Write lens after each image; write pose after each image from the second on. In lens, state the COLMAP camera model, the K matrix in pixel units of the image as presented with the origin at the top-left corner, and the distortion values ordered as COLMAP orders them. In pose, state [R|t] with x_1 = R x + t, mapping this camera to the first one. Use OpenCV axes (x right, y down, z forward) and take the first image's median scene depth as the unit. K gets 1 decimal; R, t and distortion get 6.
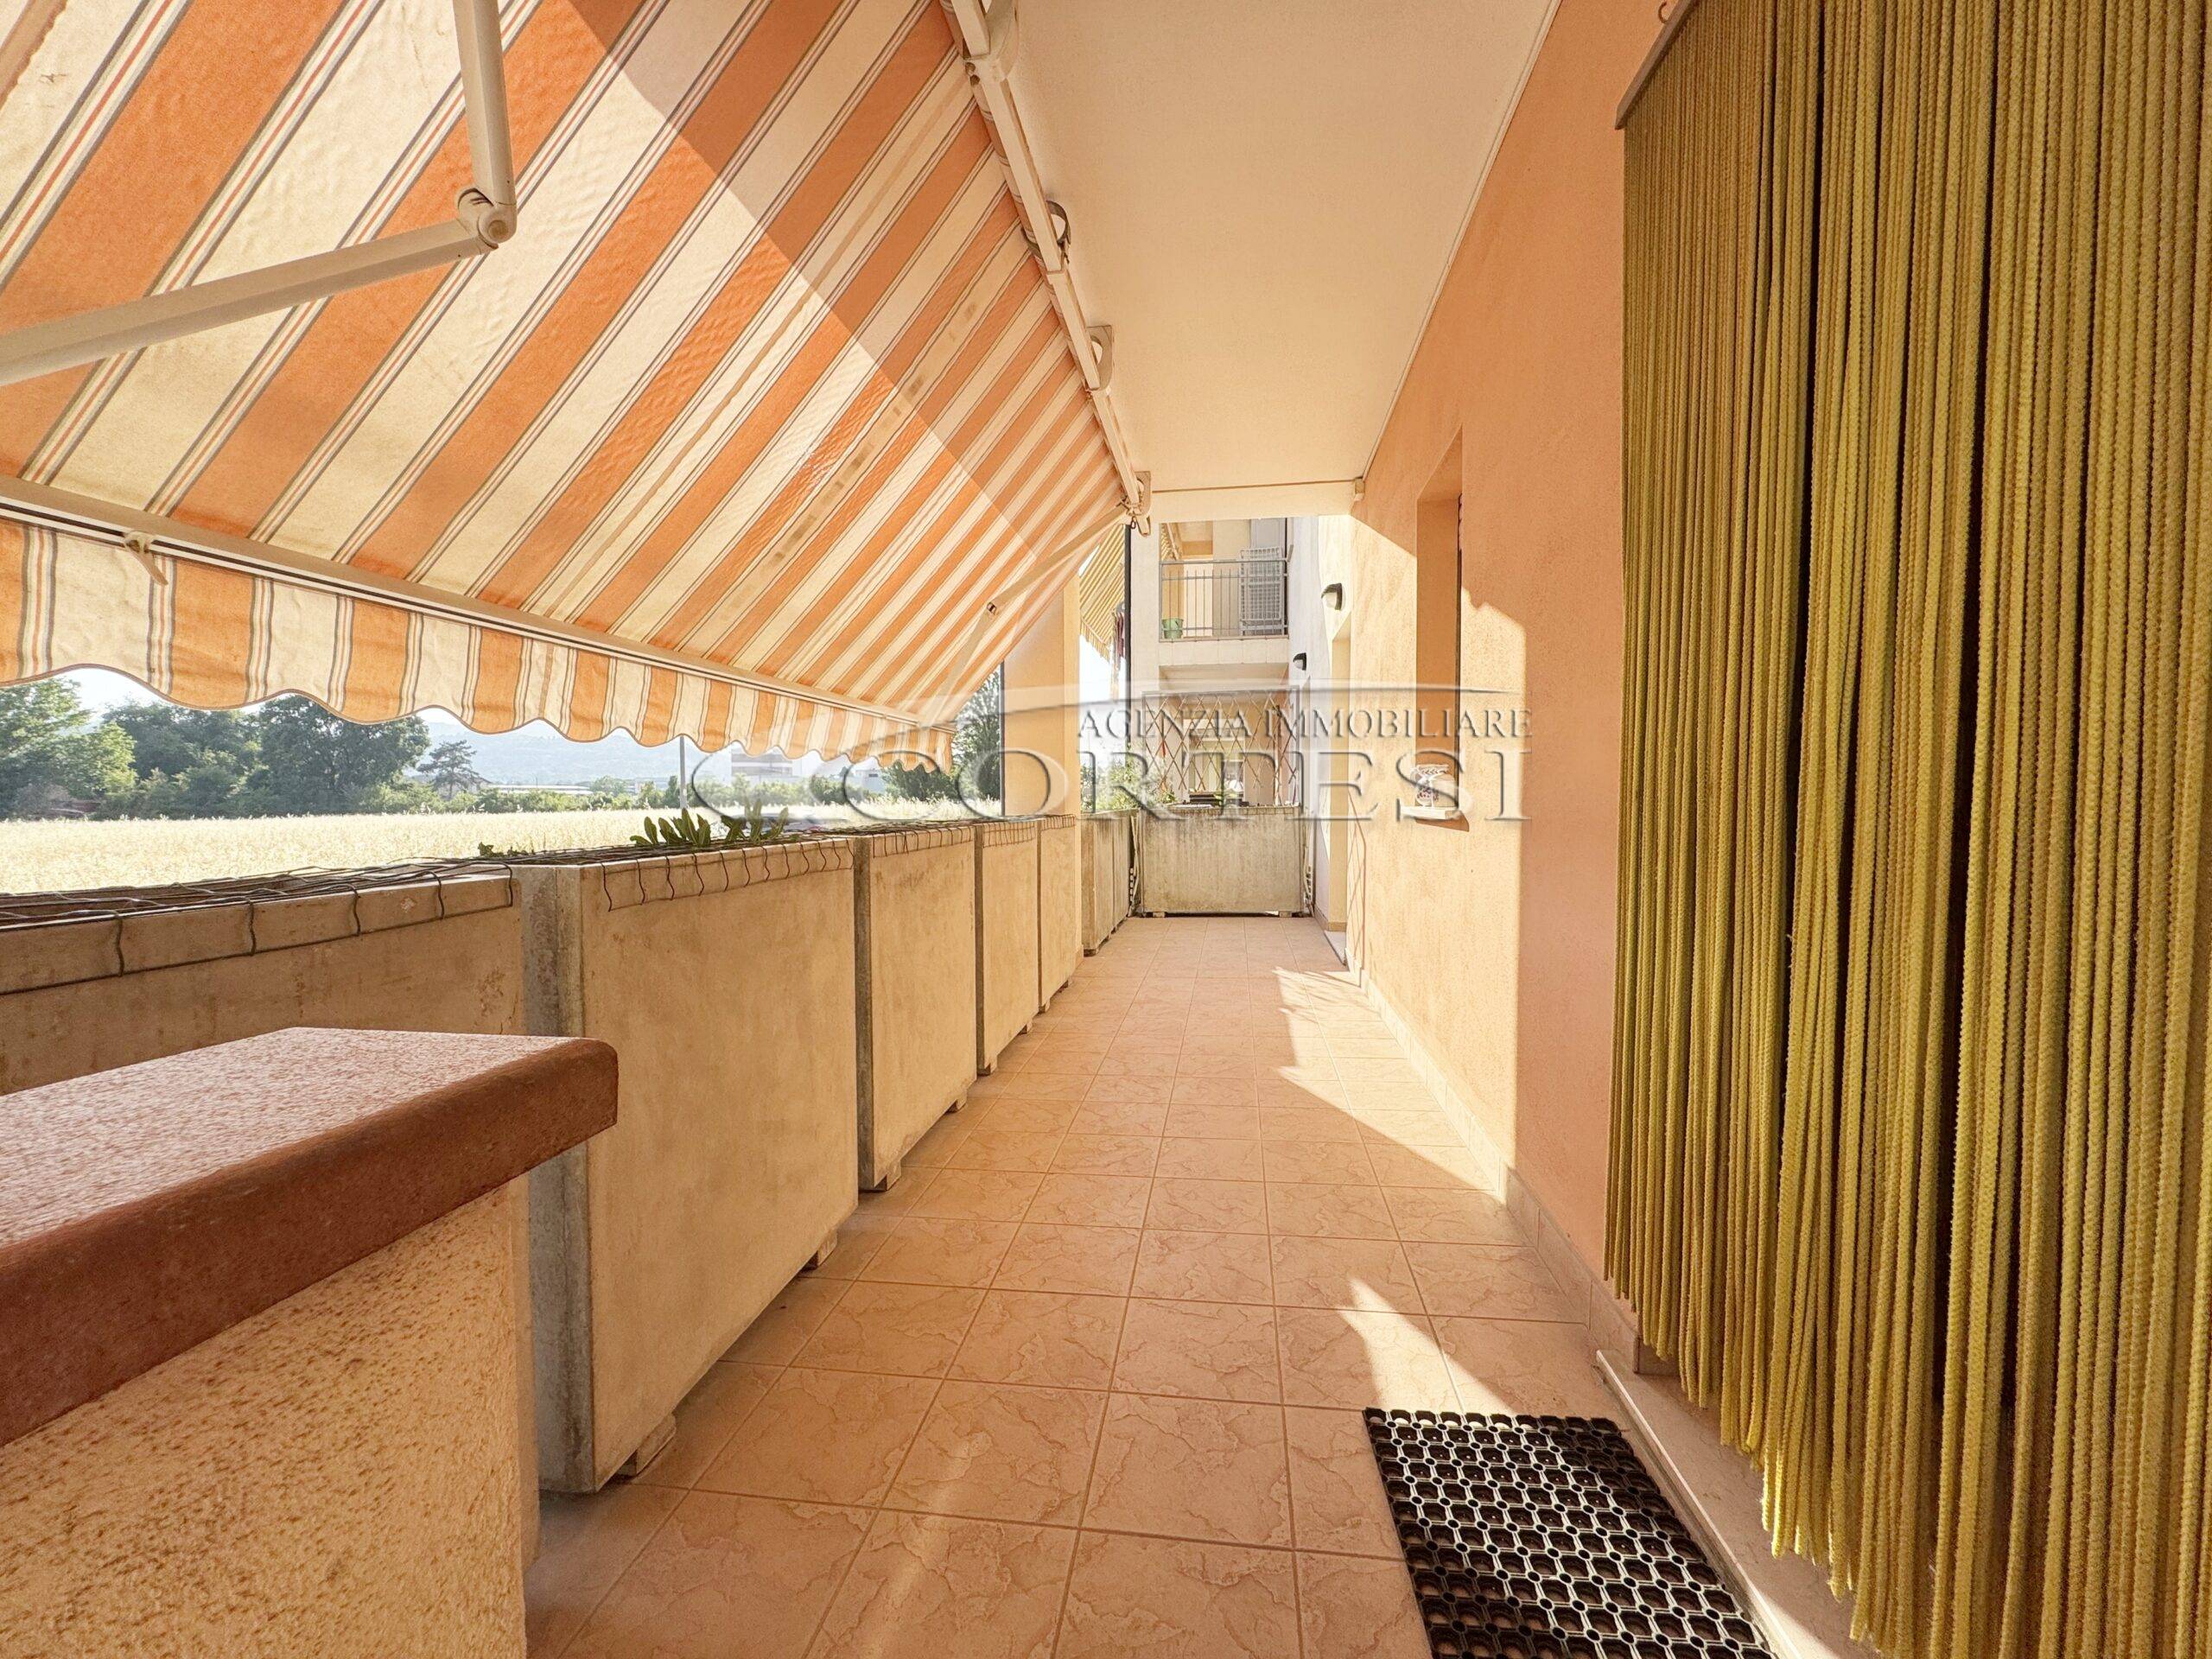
lens RADIAL K [[903.0, 0, 1096.3], [0, 903.0, 826.2], [0, 0, 1]] dist [-0.006039, 0.000807]
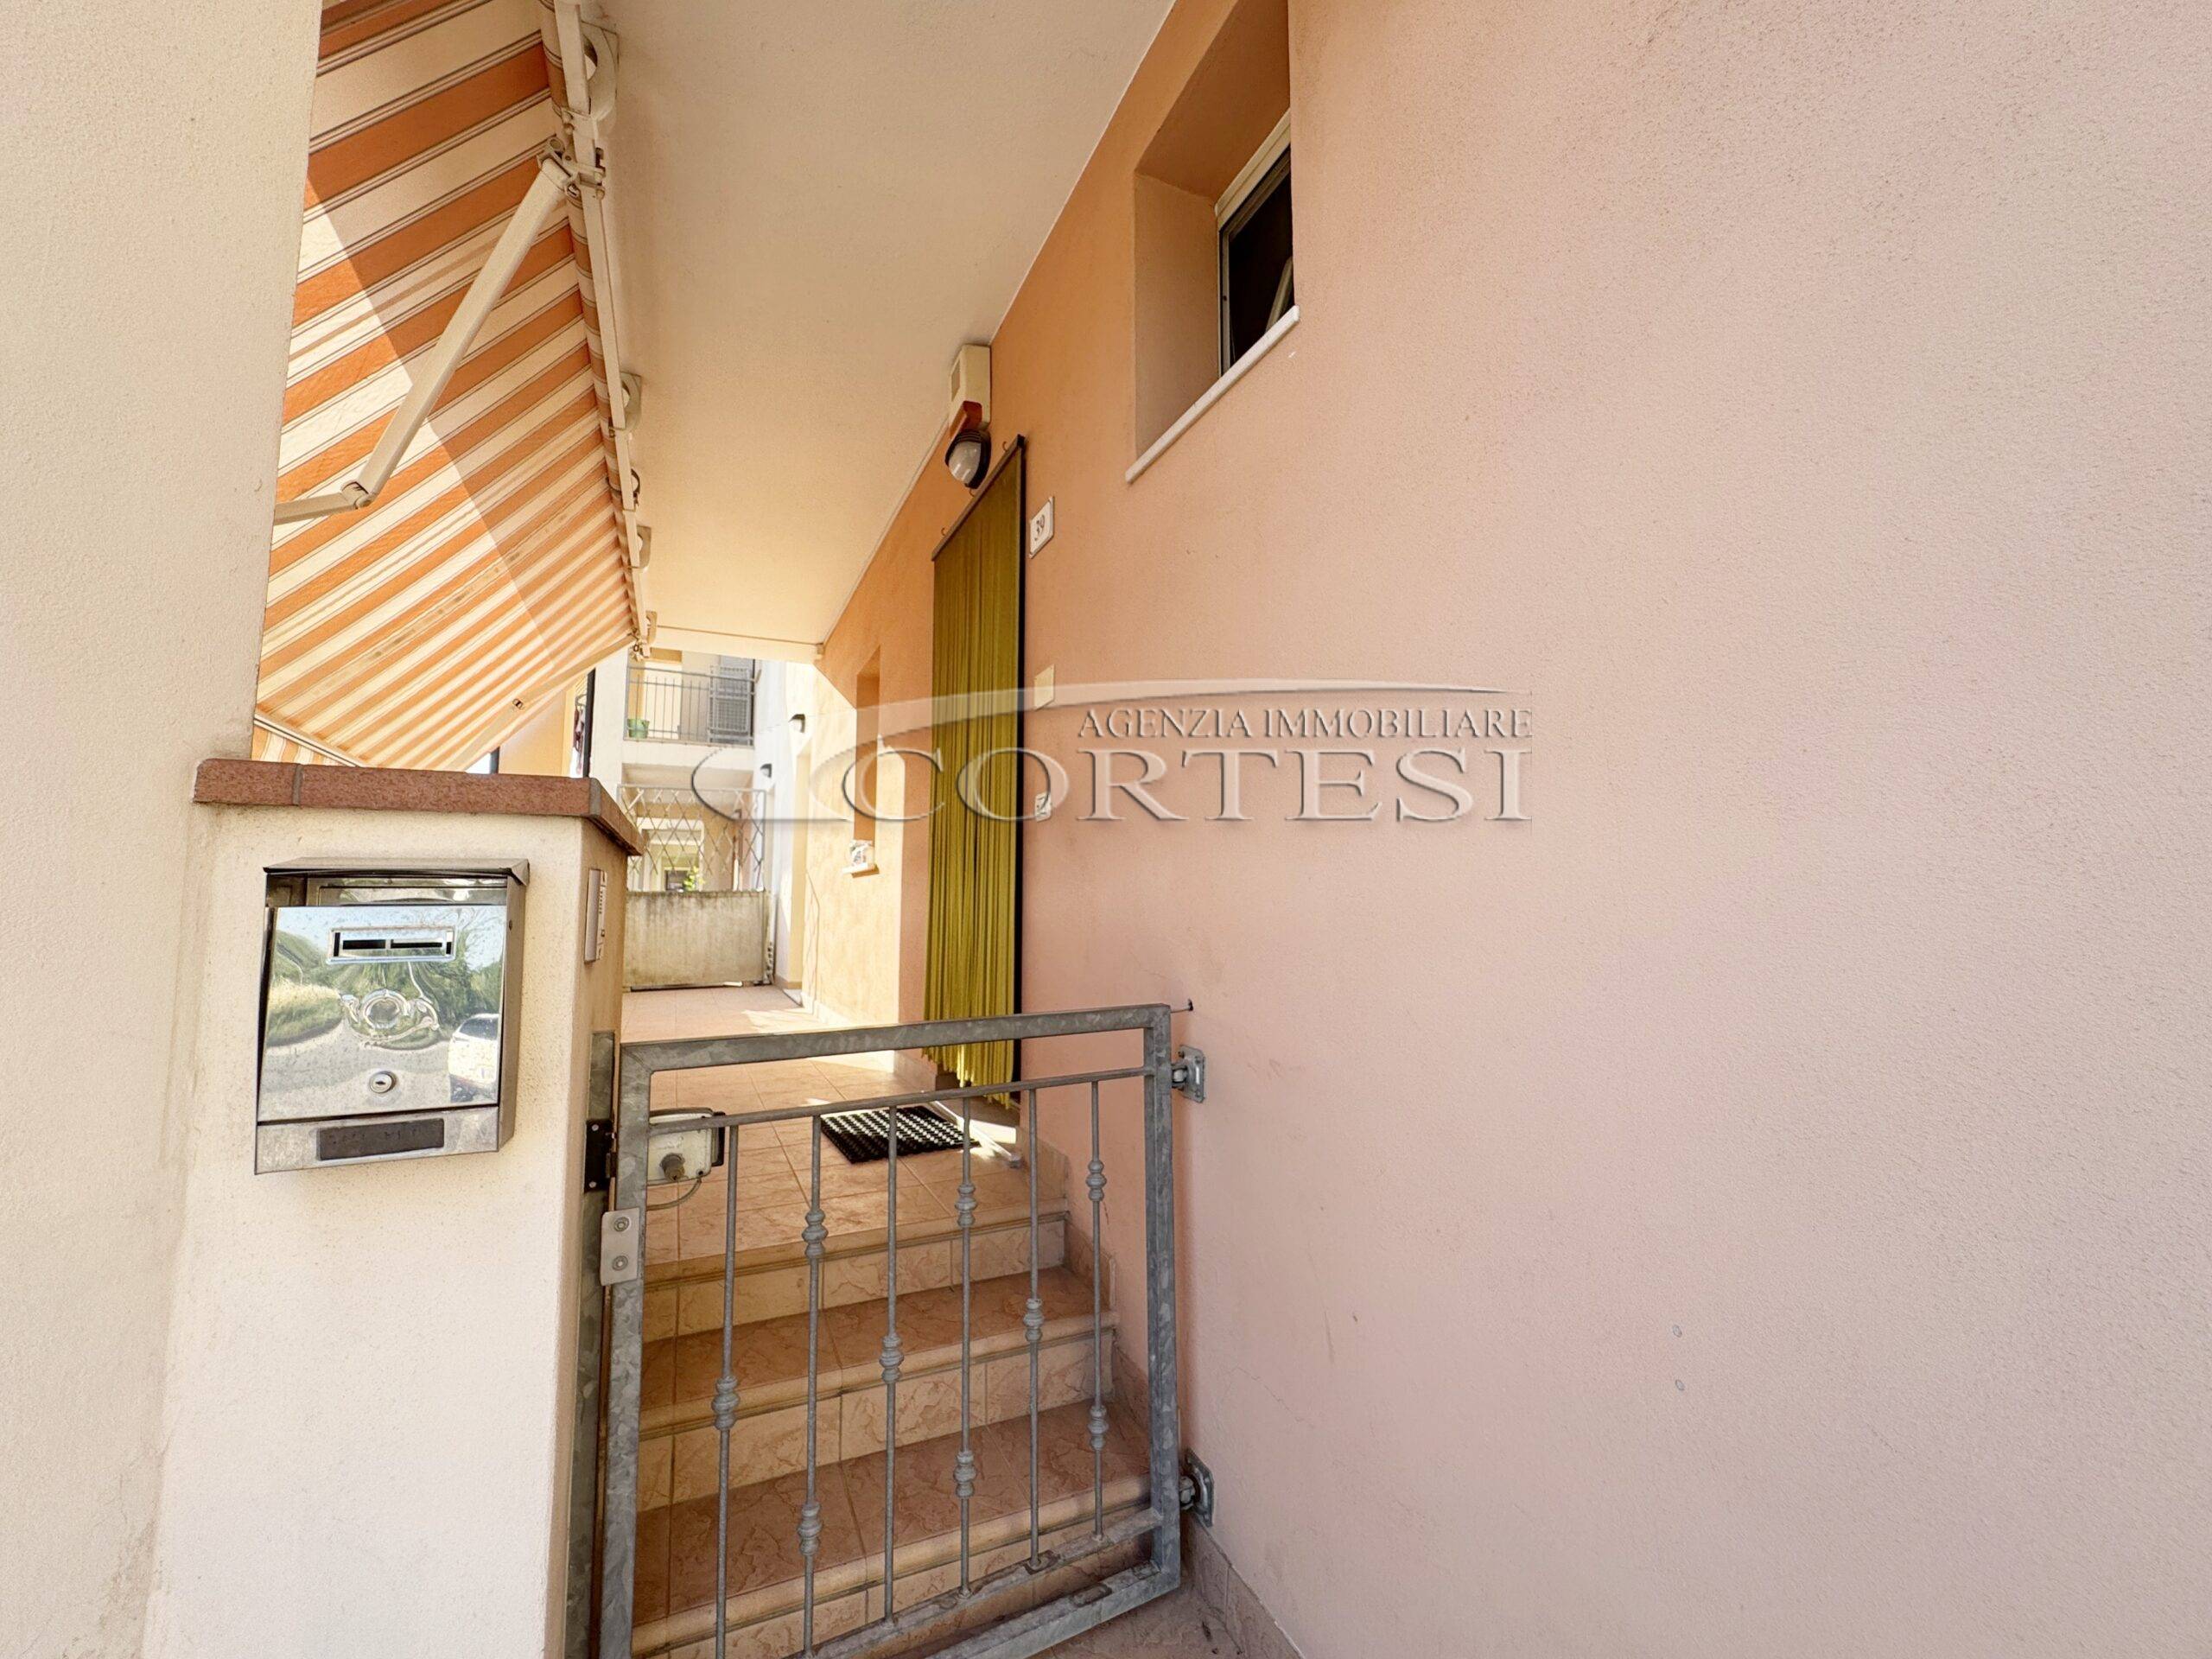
lens RADIAL K [[903.0, 0, 1096.3], [0, 903.0, 826.2], [0, 0, 1]] dist [-0.006039, 0.000807]
pose [[0.832939, 0.054756, 0.550648, -0.101888], [0.015006, 0.992491, -0.121391, 0.066990], [-0.553161, 0.109375, 0.825863, -0.343535]]
